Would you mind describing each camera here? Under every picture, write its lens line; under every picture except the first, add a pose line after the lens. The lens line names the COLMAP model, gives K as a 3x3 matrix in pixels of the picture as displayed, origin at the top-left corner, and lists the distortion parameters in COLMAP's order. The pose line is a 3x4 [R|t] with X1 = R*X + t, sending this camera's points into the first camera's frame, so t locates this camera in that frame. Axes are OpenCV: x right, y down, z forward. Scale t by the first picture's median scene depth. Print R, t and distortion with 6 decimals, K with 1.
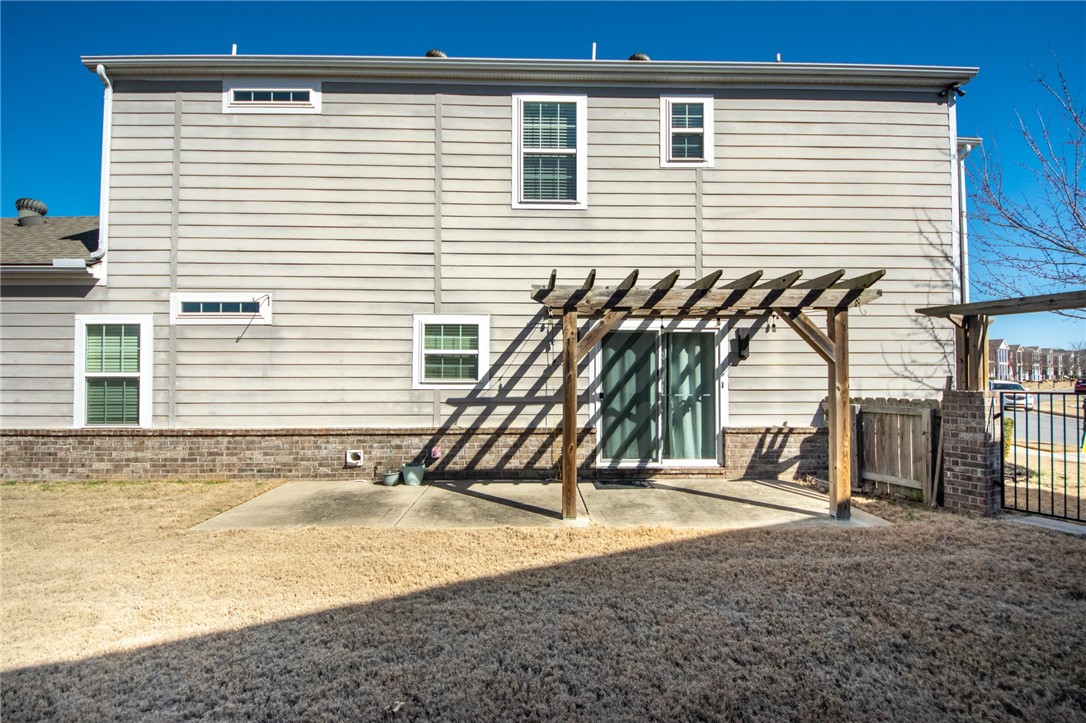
lens RADIAL K [[503.3, 0, 547.6], [0, 503.3, 358.8], [0, 0, 1]] dist [0.004613, -0.005377]
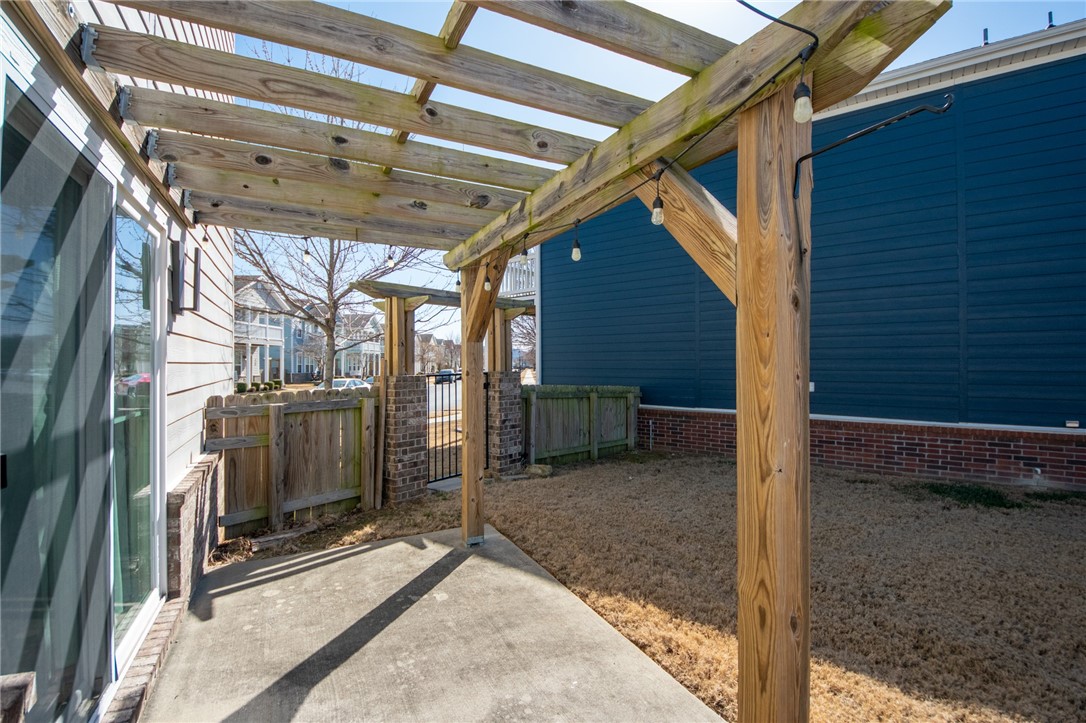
lens RADIAL K [[503.3, 0, 539.0], [0, 503.3, 363.4], [0, 0, 1]] dist [0.004613, -0.005377]
pose [[-0.415669, -0.000881, 0.909515, -0.115456], [-0.019843, 0.999770, -0.008100, 0.033538], [-0.909299, -0.021415, -0.415591, 0.898127]]
